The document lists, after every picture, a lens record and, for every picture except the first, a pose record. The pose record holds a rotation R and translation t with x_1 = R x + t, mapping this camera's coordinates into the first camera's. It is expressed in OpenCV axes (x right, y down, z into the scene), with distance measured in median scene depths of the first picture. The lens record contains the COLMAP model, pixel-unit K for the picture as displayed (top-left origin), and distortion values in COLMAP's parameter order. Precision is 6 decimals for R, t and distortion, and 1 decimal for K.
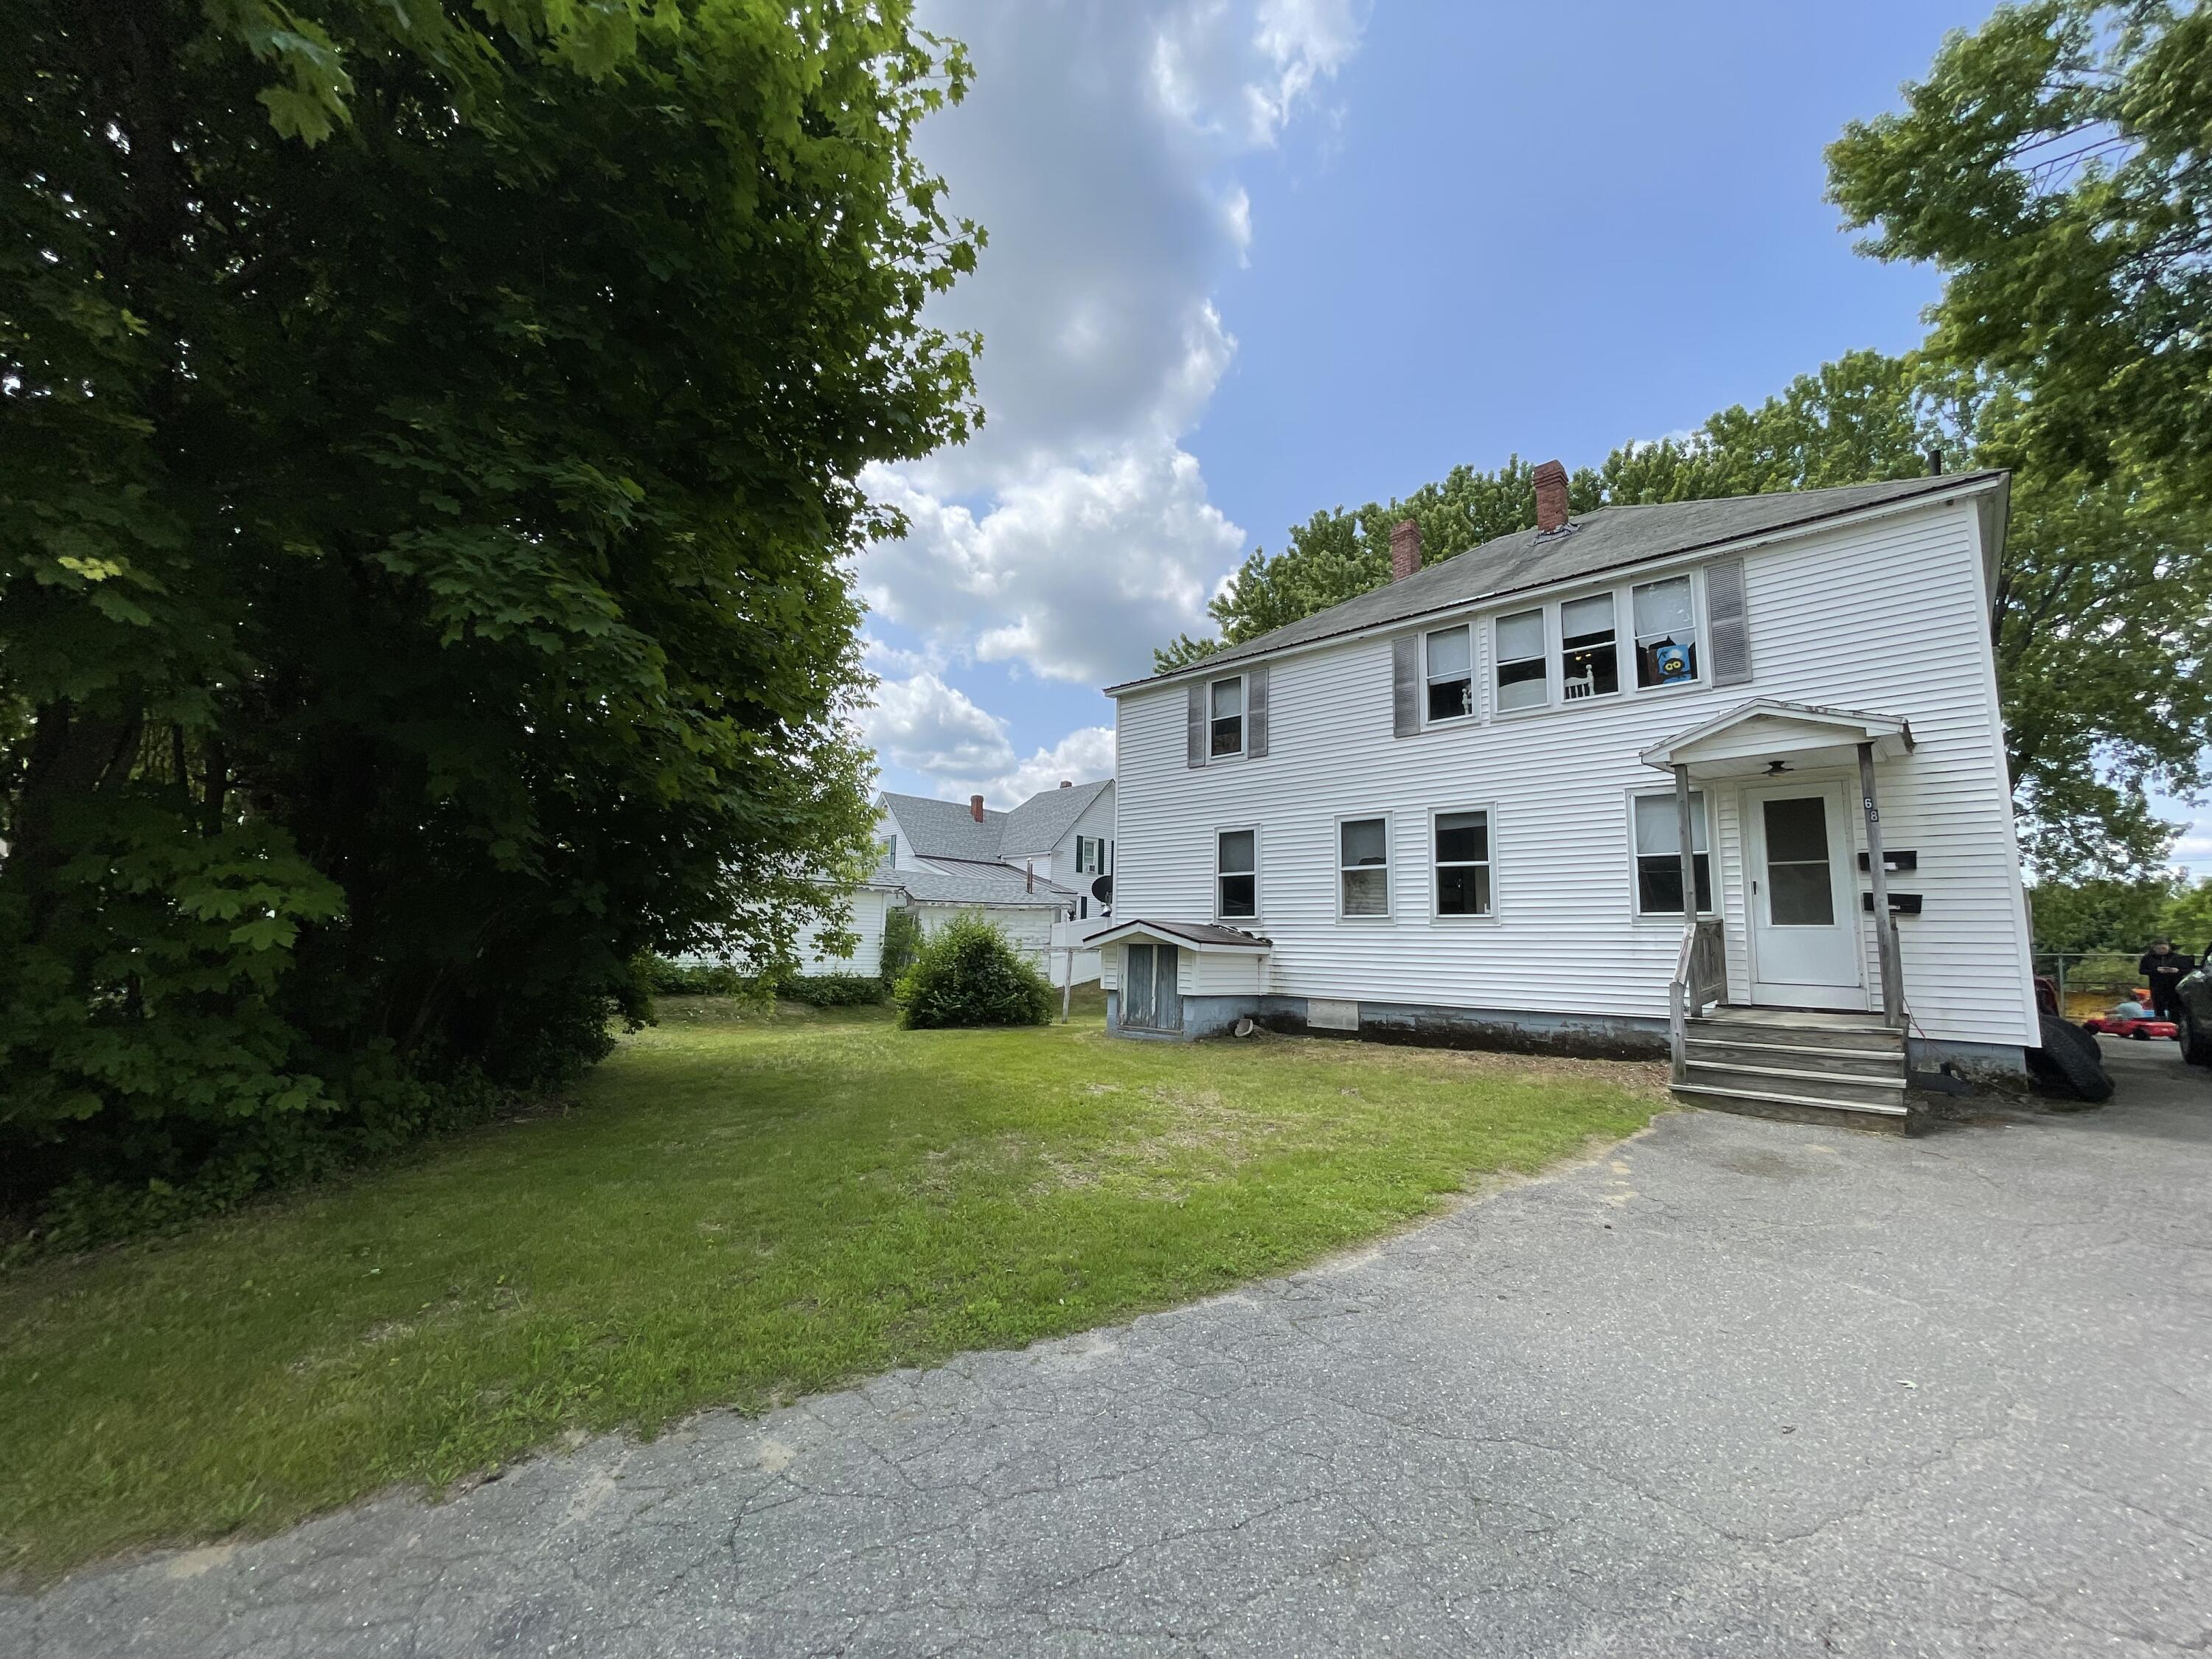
lens RADIAL K [[902.2, 0, 1098.1], [0, 902.2, 835.8], [0, 0, 1]] dist [-0.002651, 0.001079]
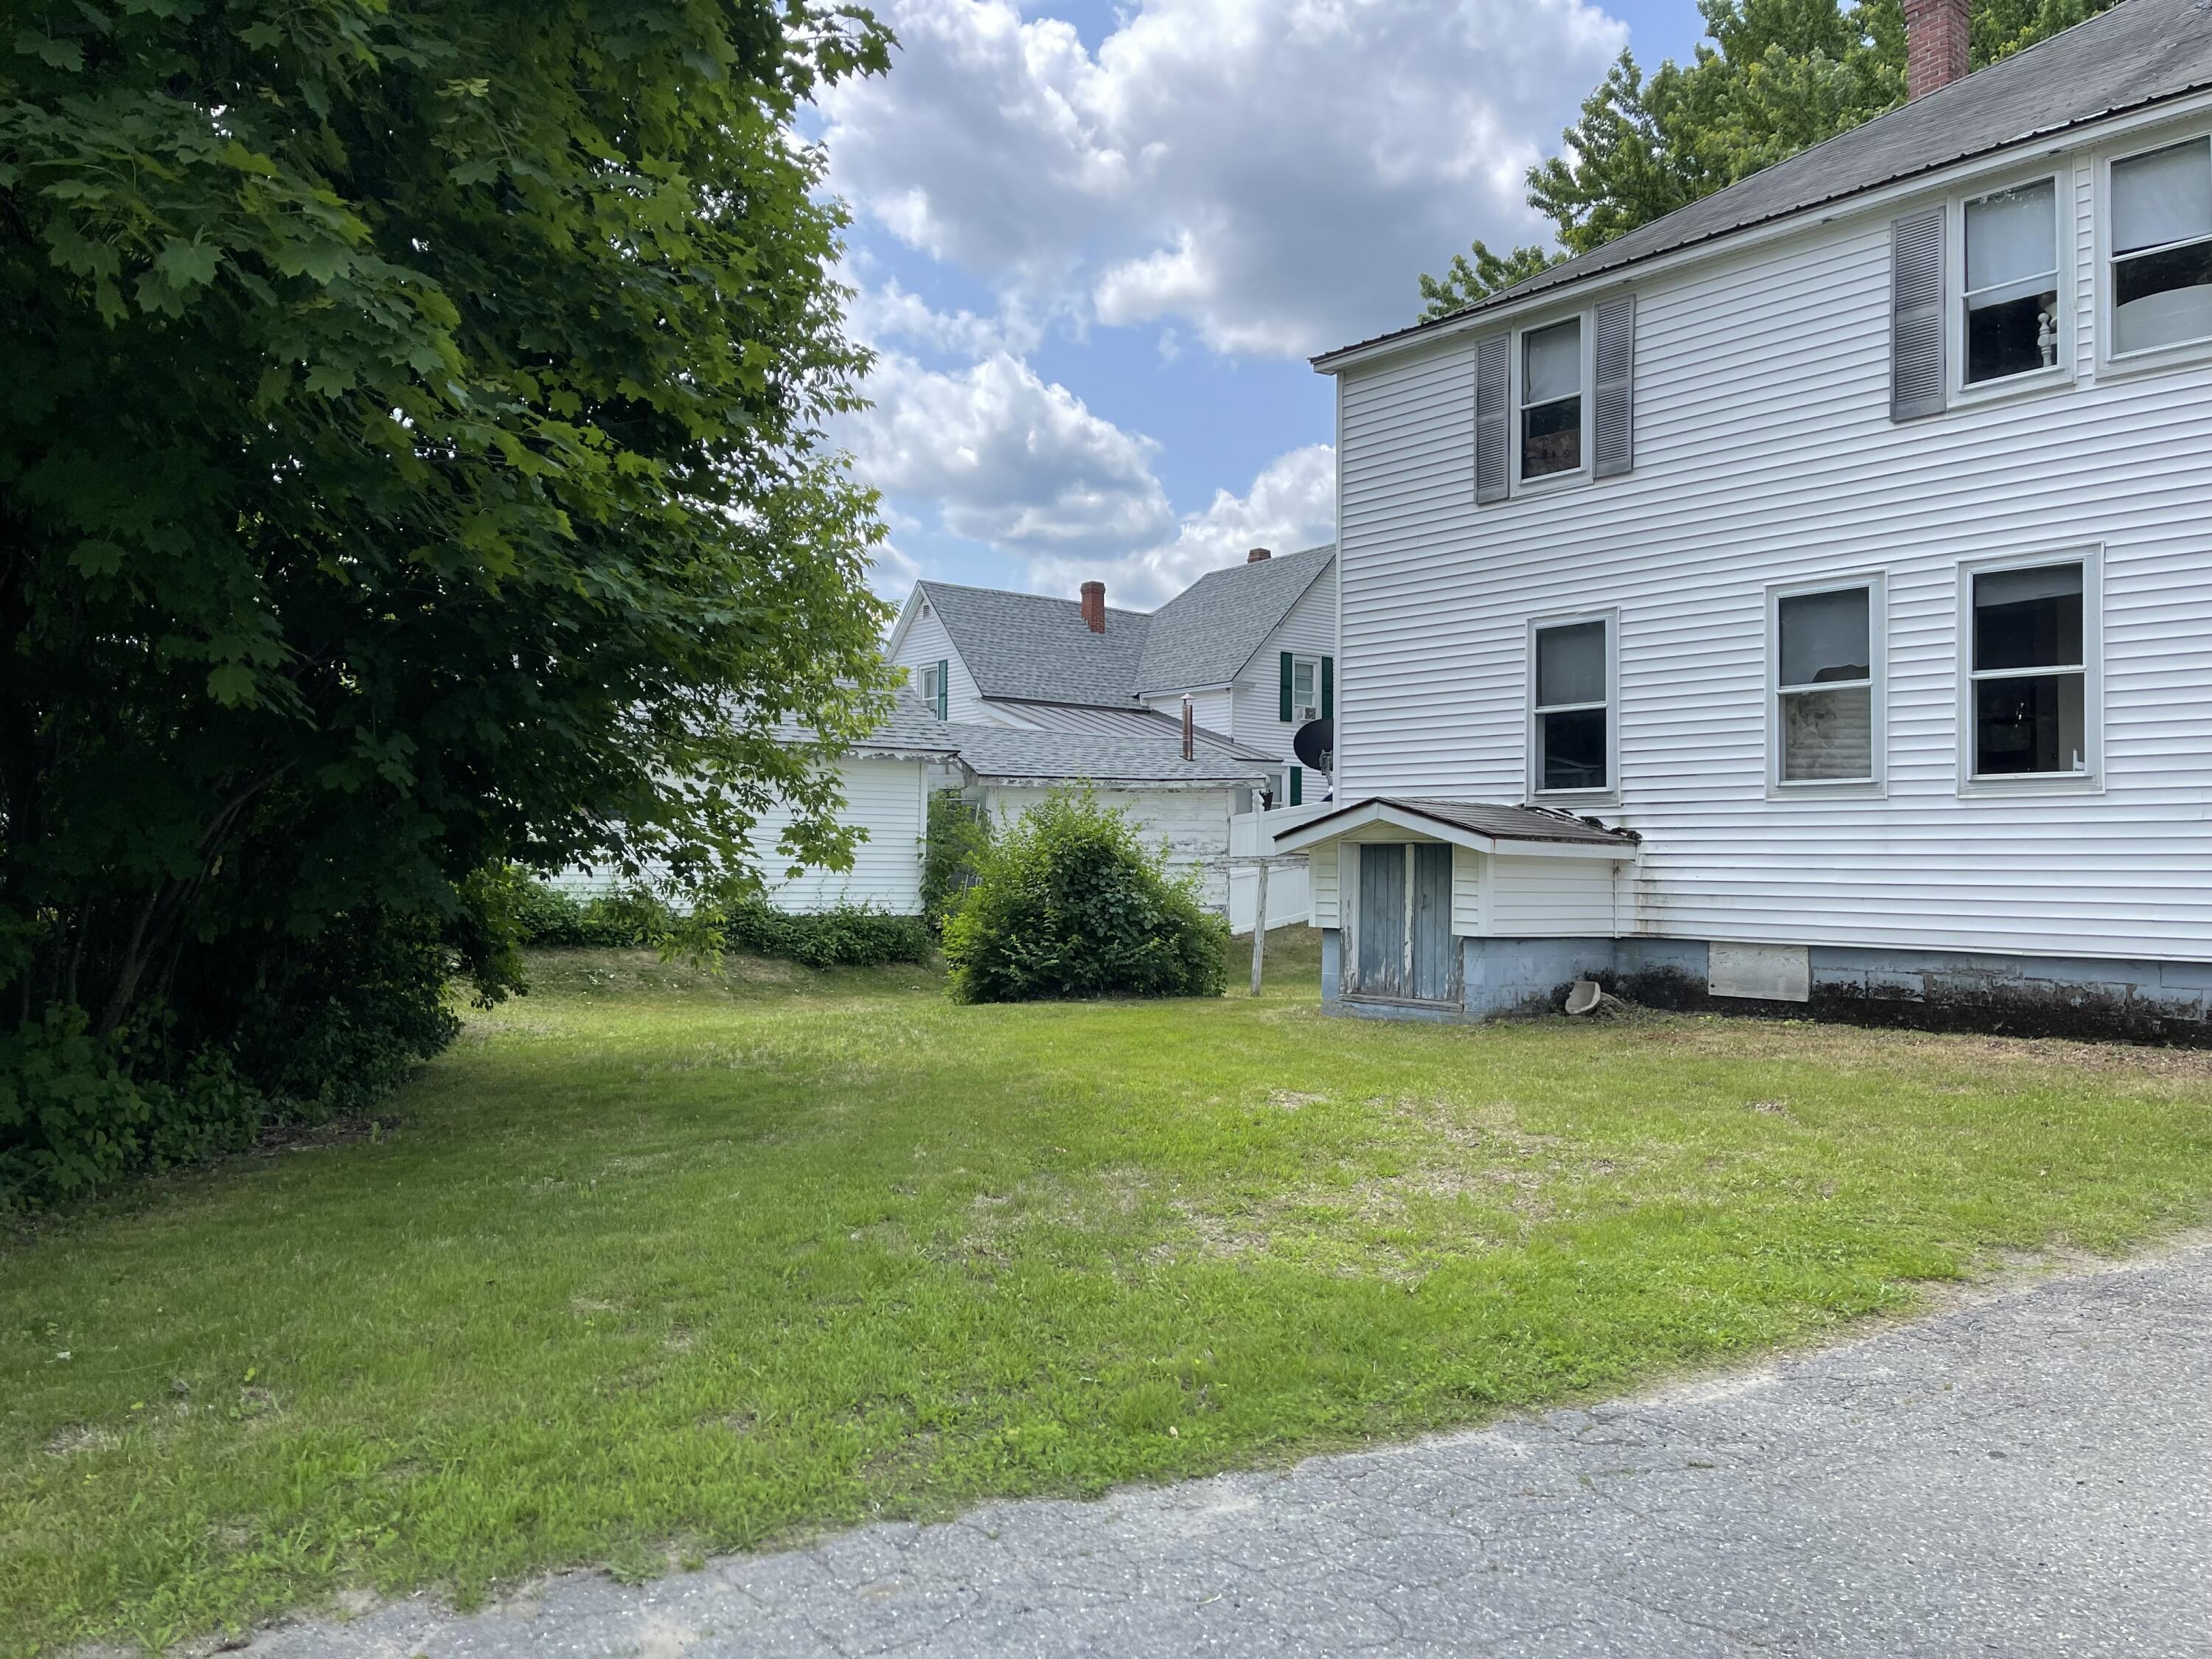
lens RADIAL K [[1685.0, 0, 1120.1], [0, 1685.0, 831.8], [0, 0, 1]] dist [0.062859, -0.072974]
pose [[0.991871, -0.015587, -0.126285, 0.020601], [0.028403, 0.994549, 0.100331, 0.009255], [0.124033, -0.103102, 0.986907, -0.007414]]
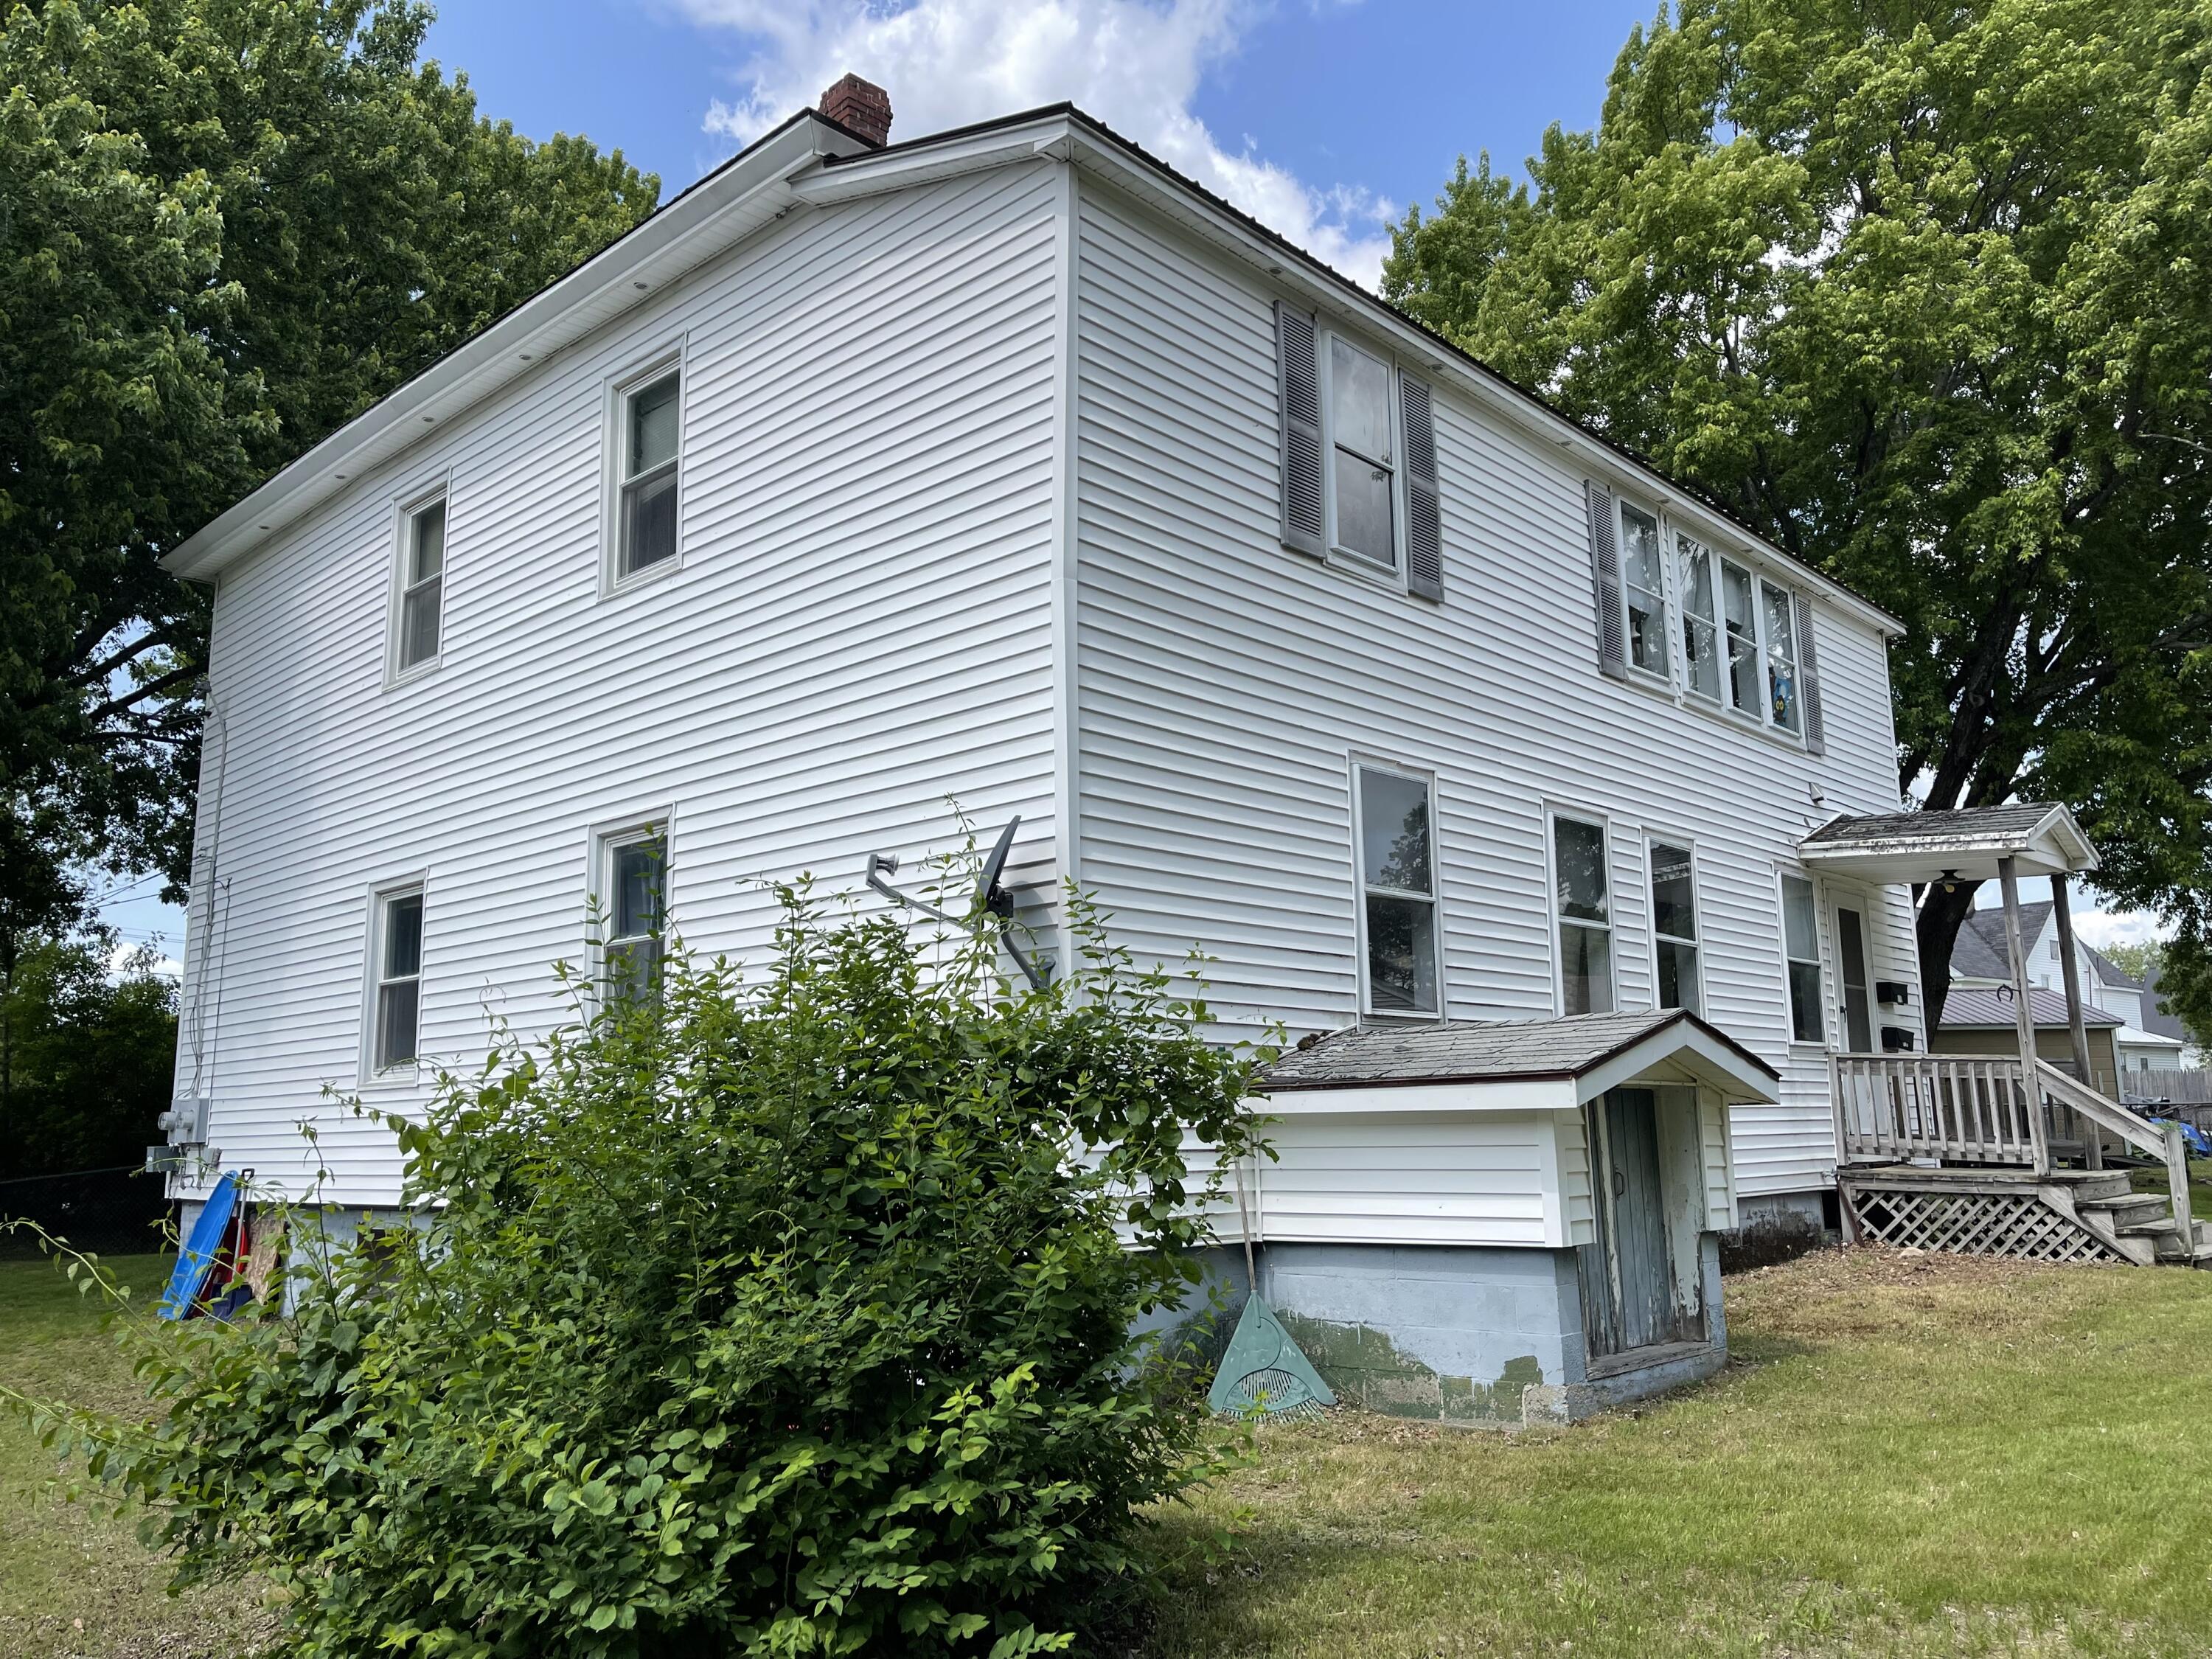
lens RADIAL K [[1685.0, 0, 1104.3], [0, 1685.0, 840.0], [0, 0, 1]] dist [0.062859, -0.072974]
pose [[0.002019, 0.145201, 0.989400, -0.602626], [-0.117999, 0.982524, -0.143952, 0.153267], [-0.993012, -0.116458, 0.019117, 1.277768]]
